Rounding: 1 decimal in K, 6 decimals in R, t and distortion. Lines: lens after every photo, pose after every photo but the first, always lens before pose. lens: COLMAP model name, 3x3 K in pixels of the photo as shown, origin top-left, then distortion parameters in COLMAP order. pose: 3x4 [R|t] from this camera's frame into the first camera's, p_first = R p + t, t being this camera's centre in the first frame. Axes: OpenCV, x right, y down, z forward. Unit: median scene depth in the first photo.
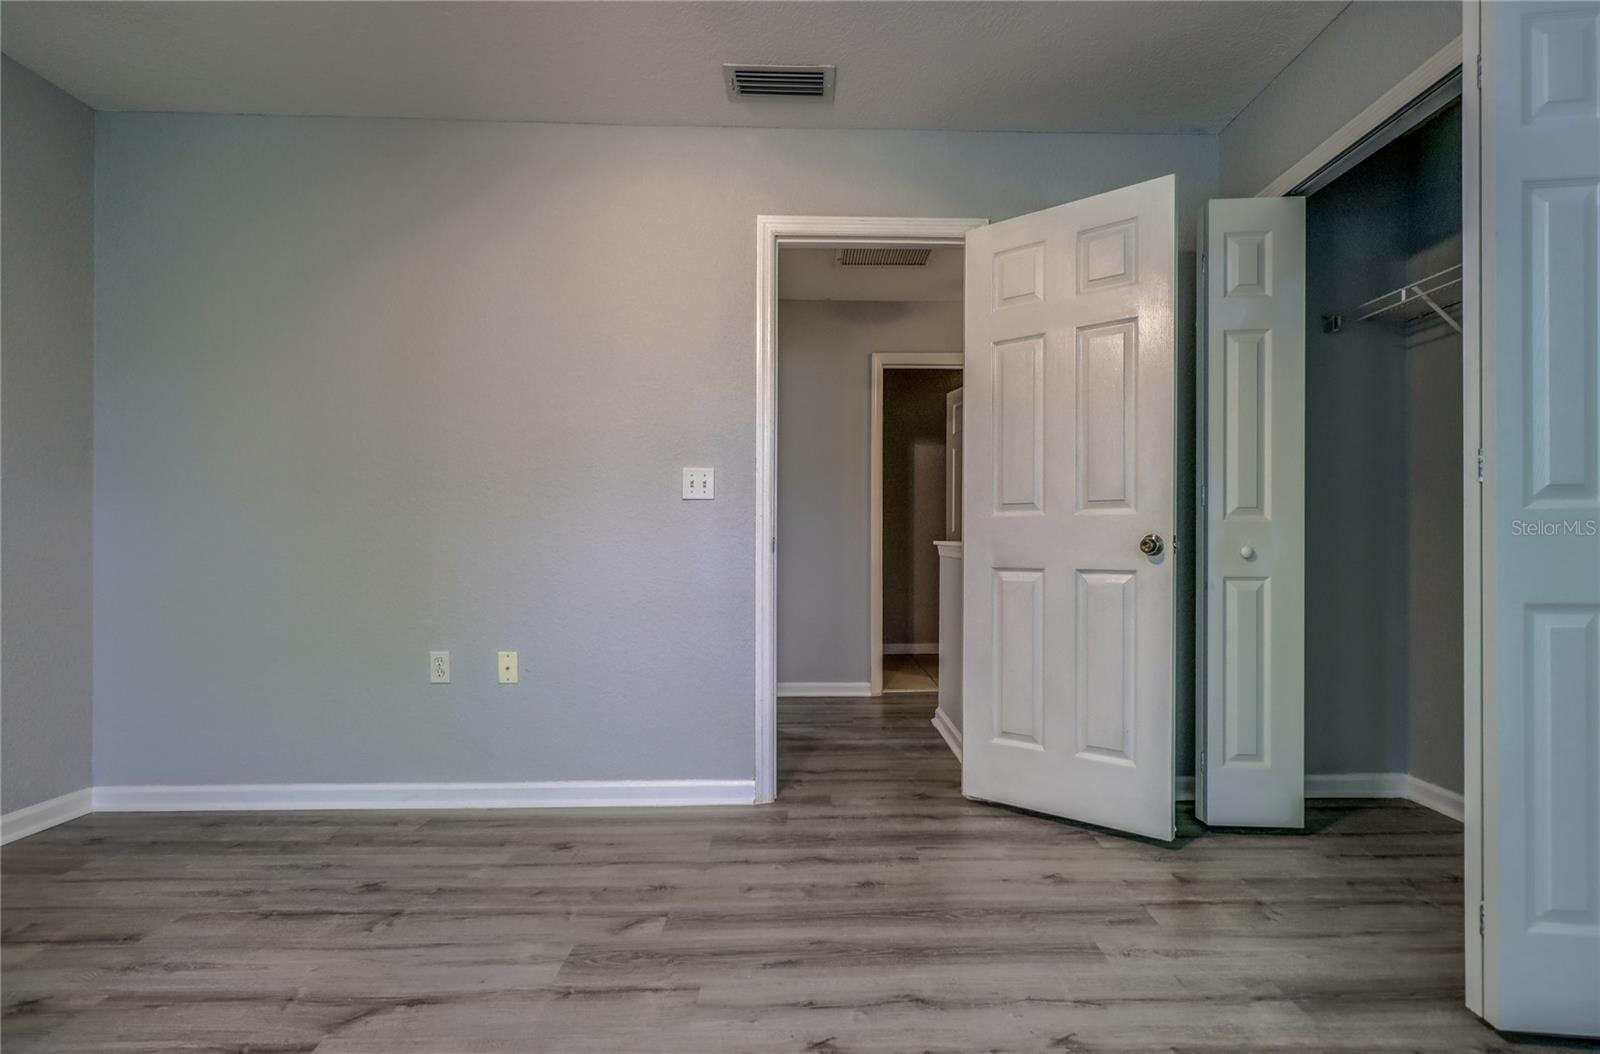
lens RADIAL K [[790.3, 0, 821.6], [0, 790.3, 531.6], [0, 0, 1]] dist [0.001322, 0.000062]
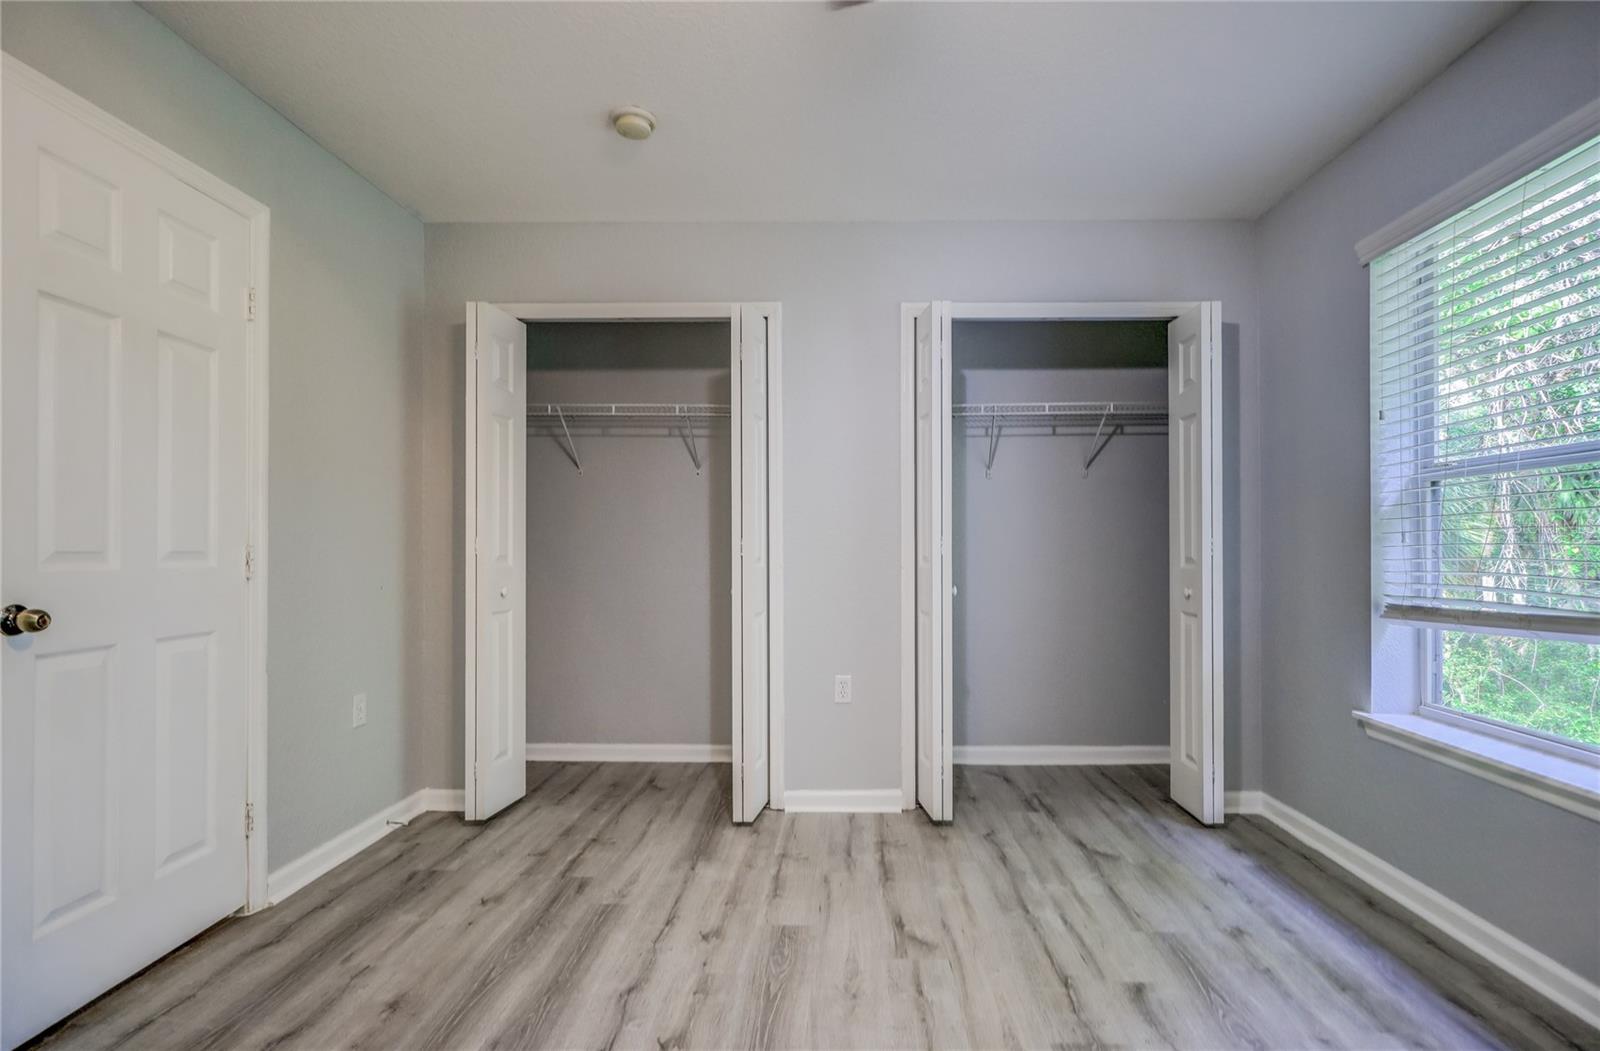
lens RADIAL K [[790.3, 0, 821.6], [0, 790.3, 530.1], [0, 0, 1]] dist [0.001322, 0.000062]
pose [[0.037356, 0.014608, 0.999195, -0.830812], [-0.003435, 0.999889, -0.014490, -0.065565], [-0.999296, -0.002891, 0.037402, 0.521502]]
